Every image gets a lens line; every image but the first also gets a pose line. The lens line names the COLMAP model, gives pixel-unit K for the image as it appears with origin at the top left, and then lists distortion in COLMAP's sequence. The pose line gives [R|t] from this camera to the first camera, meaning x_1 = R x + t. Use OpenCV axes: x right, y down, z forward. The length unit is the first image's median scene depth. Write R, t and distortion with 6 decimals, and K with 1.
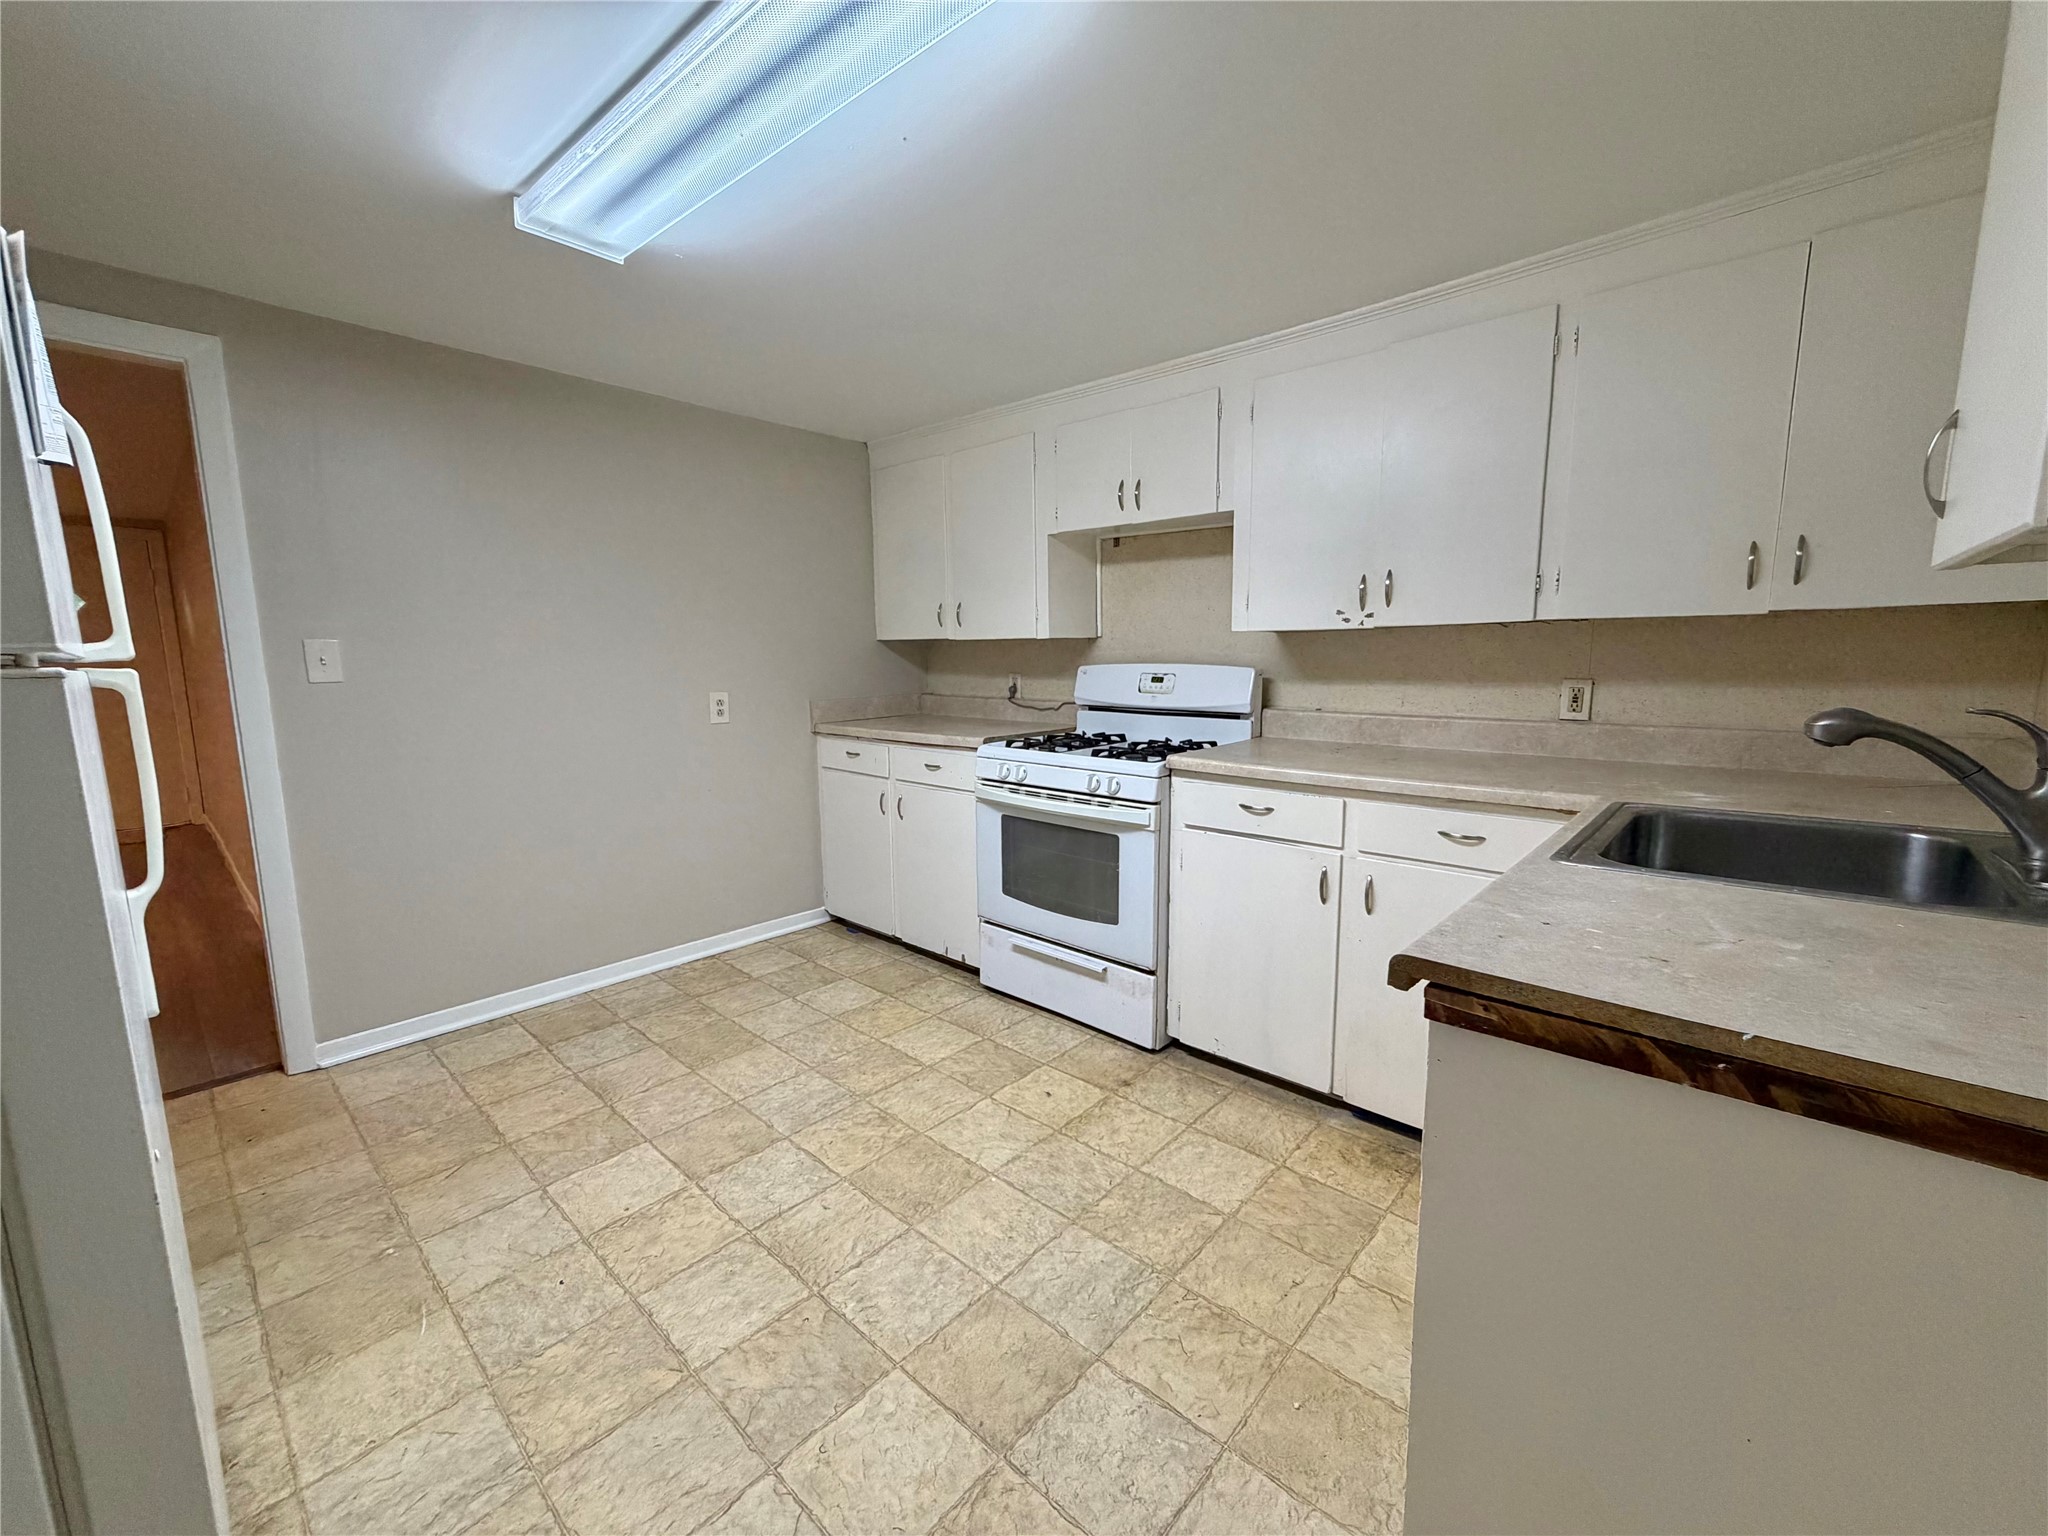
lens RADIAL K [[819.6, 0, 1020.9], [0, 819.6, 770.5], [0, 0, 1]] dist [0.000772, 0.001317]
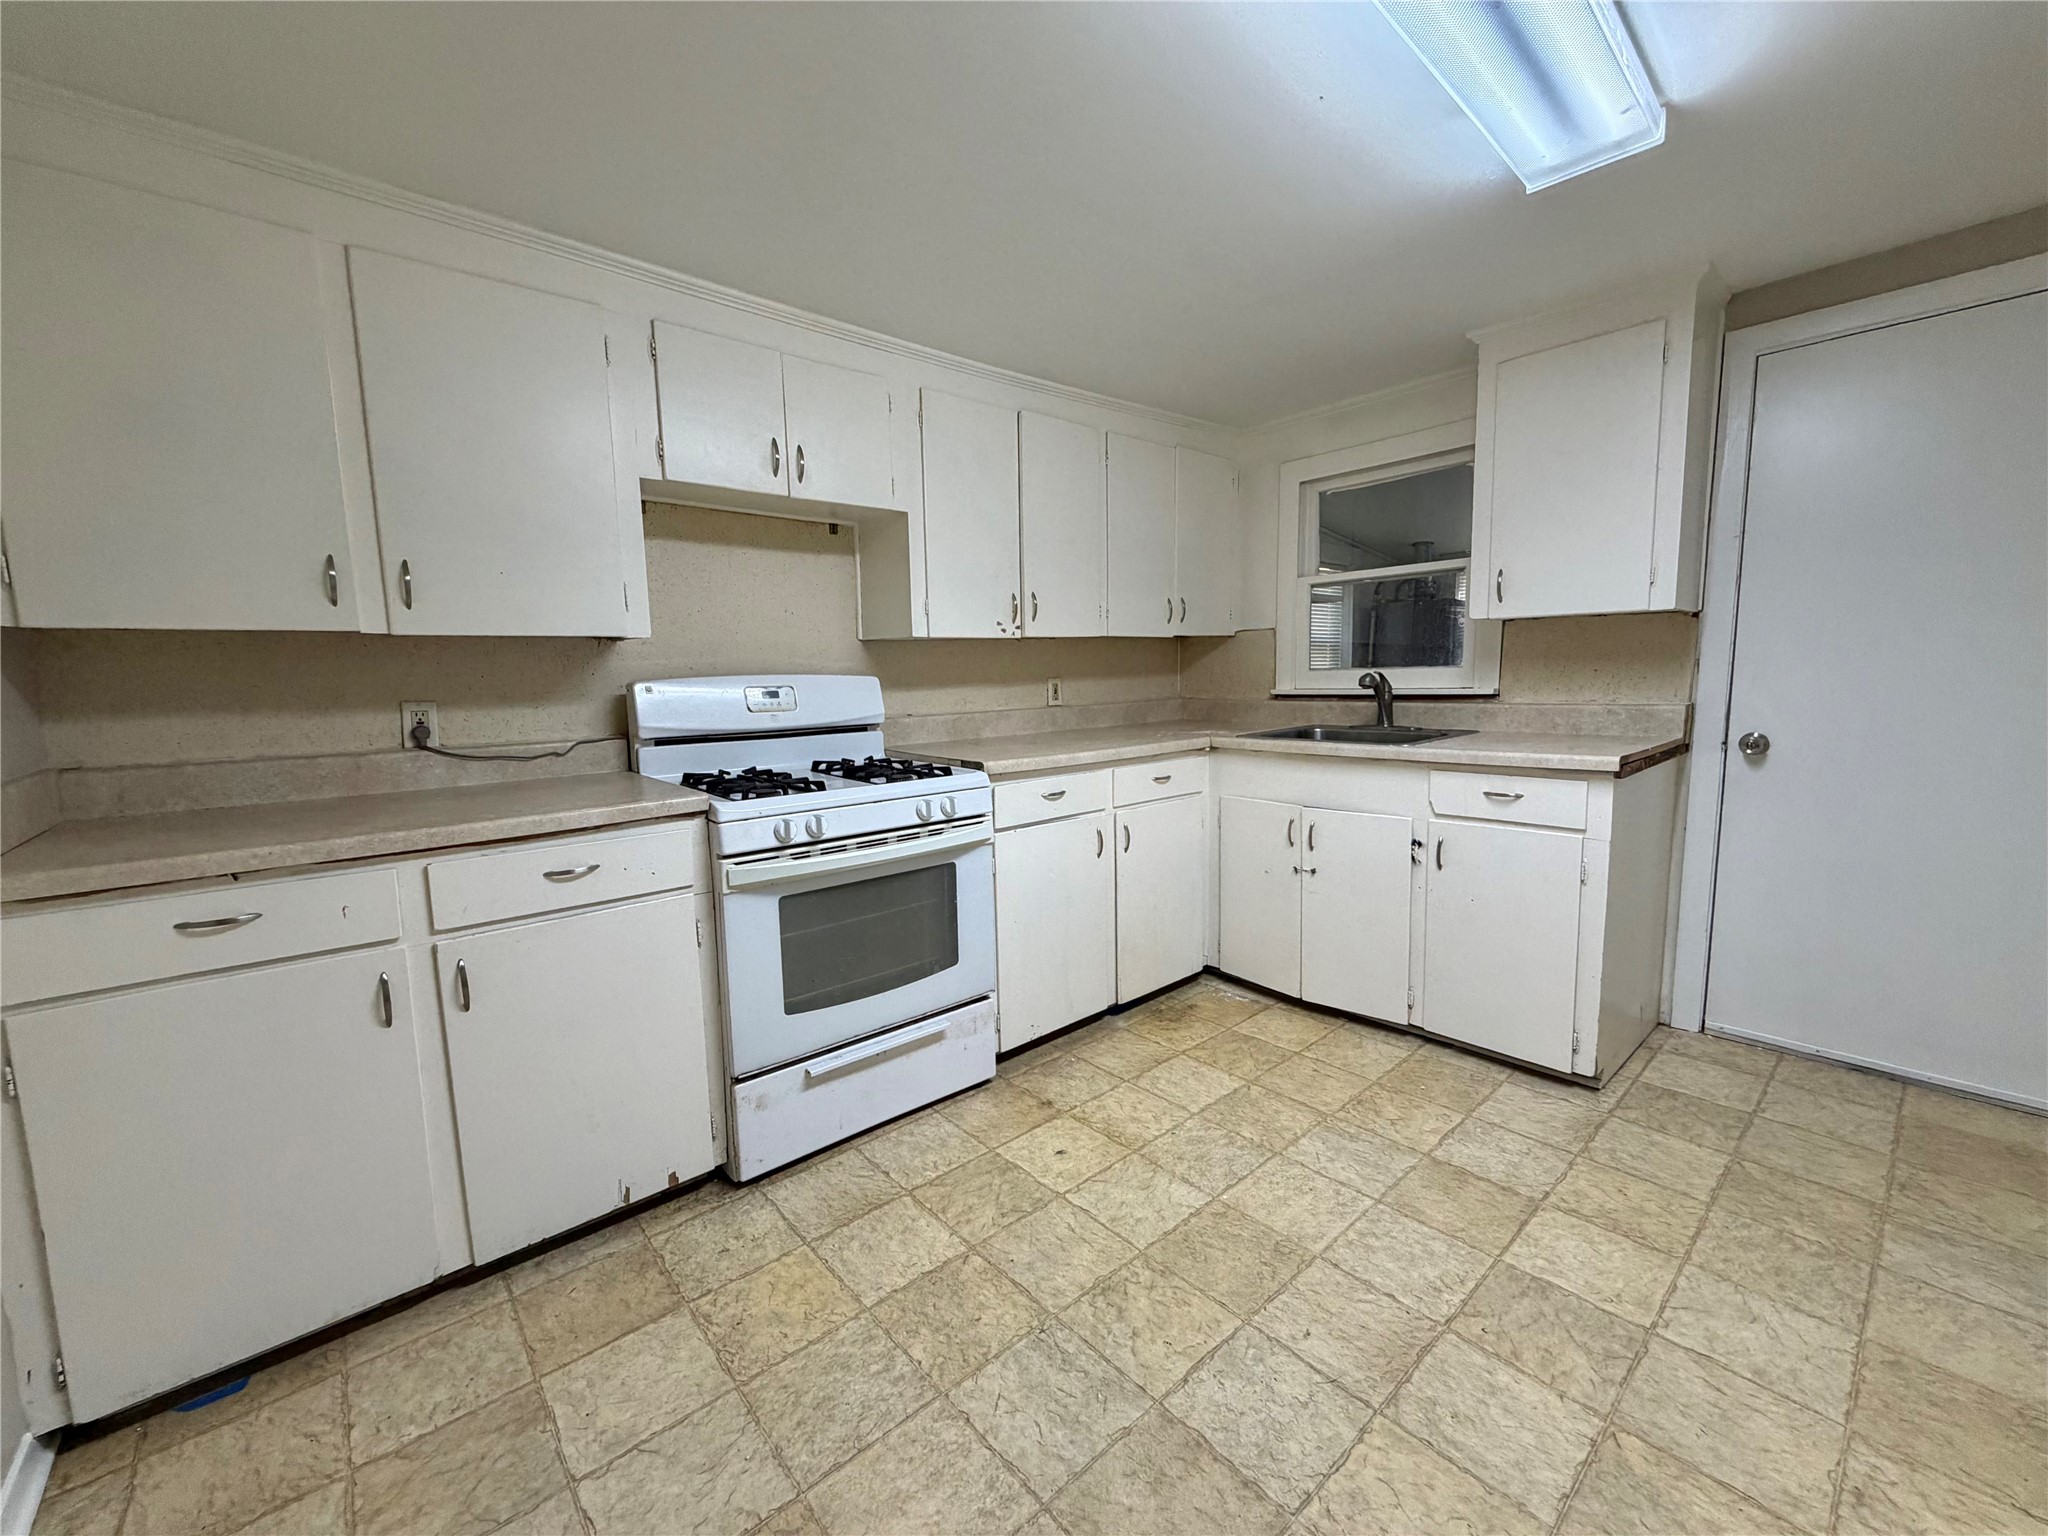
lens RADIAL K [[819.6, 0, 1020.6], [0, 819.6, 766.5], [0, 0, 1]] dist [0.000772, 0.001317]
pose [[0.120344, -0.113491, 0.986224, -0.778551], [0.161044, 0.982517, 0.093413, -0.098478], [-0.979583, 0.147584, 0.136517, 0.849064]]
